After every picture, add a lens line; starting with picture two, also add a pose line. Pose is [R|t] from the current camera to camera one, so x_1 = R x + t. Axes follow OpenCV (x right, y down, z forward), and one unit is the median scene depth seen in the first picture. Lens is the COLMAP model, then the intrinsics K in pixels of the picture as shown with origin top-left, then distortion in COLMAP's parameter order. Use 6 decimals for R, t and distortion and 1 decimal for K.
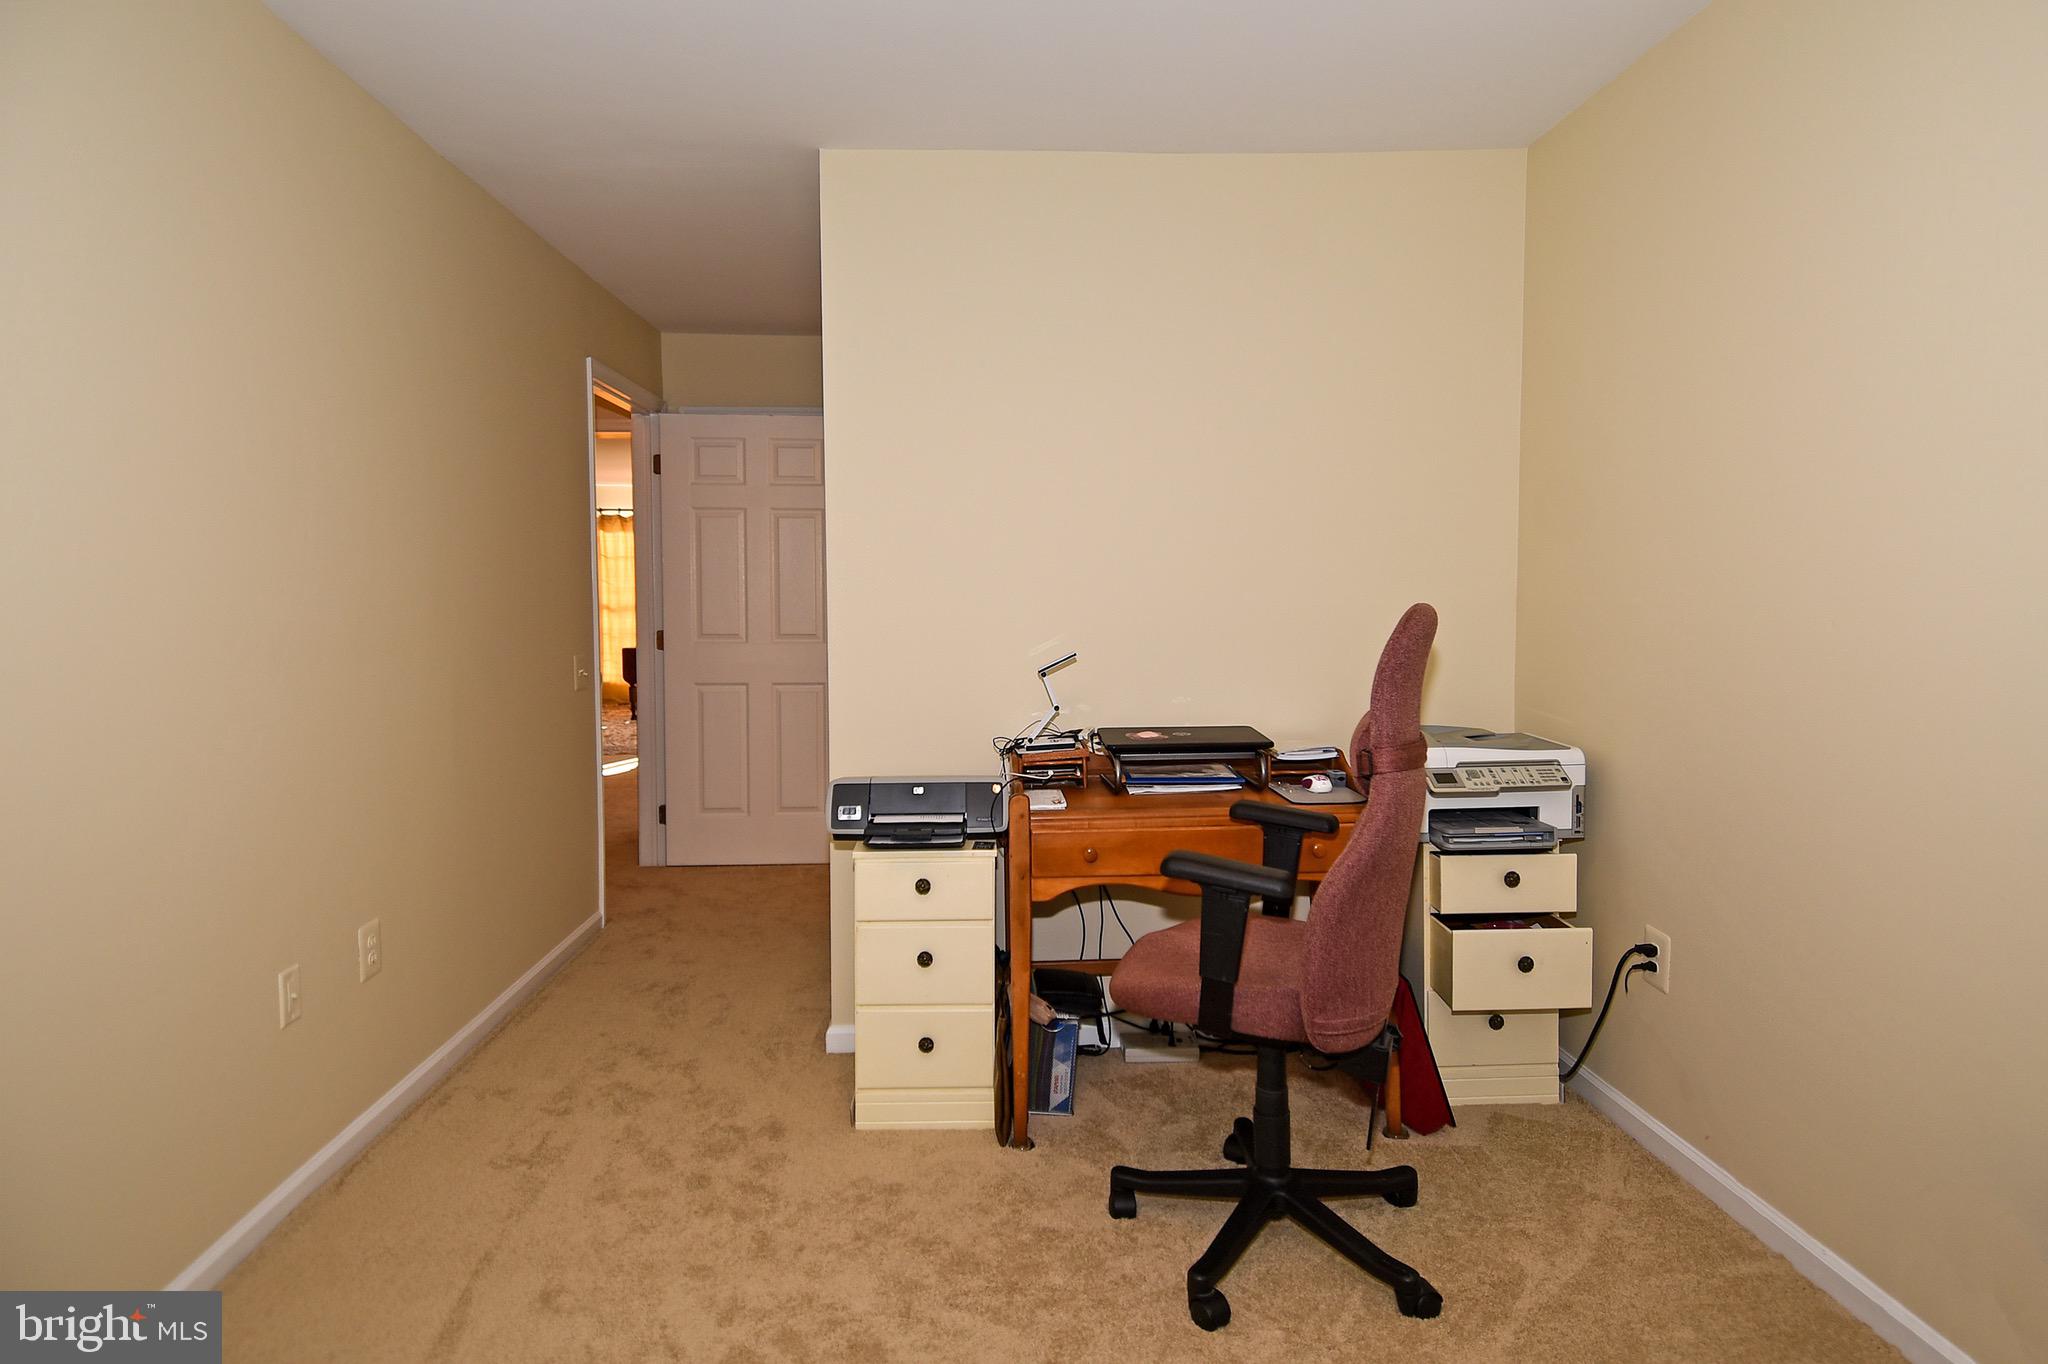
lens RADIAL K [[1140.2, 0, 1032.3], [0, 1140.2, 653.3], [0, 0, 1]] dist [0.067773, -0.071714]
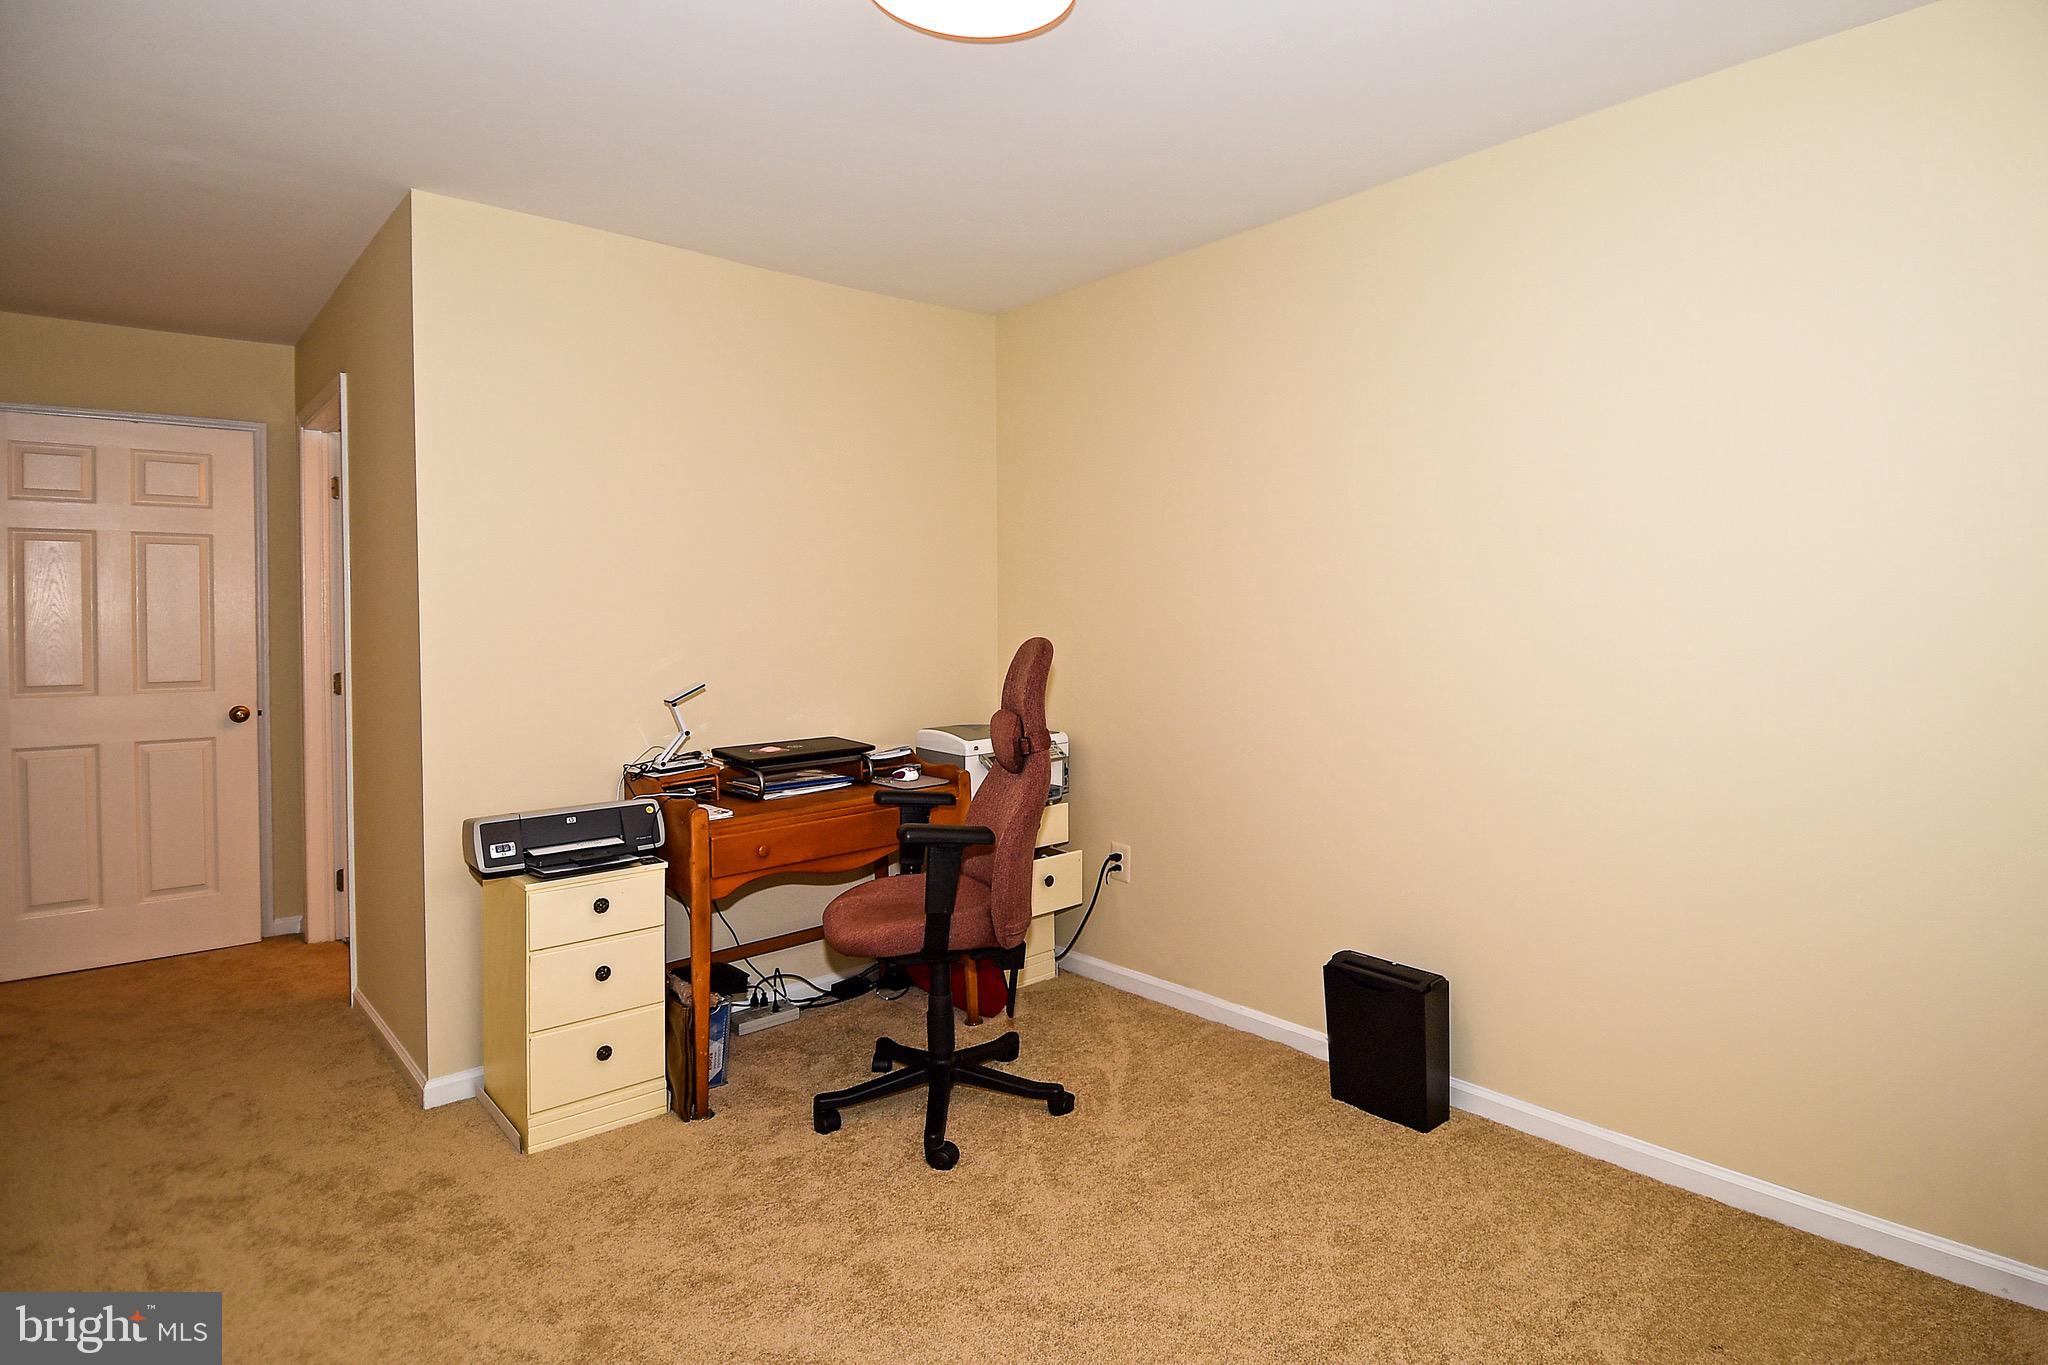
lens RADIAL K [[1084.1, 0, 1063.4], [0, 1084.1, 658.2], [0, 0, 1]] dist [0.060998, -0.060598]
pose [[0.770466, -0.029436, 0.636801, -0.402243], [0.041719, 0.999120, -0.004293, -0.006261], [-0.636114, 0.029874, 0.771016, -0.076879]]
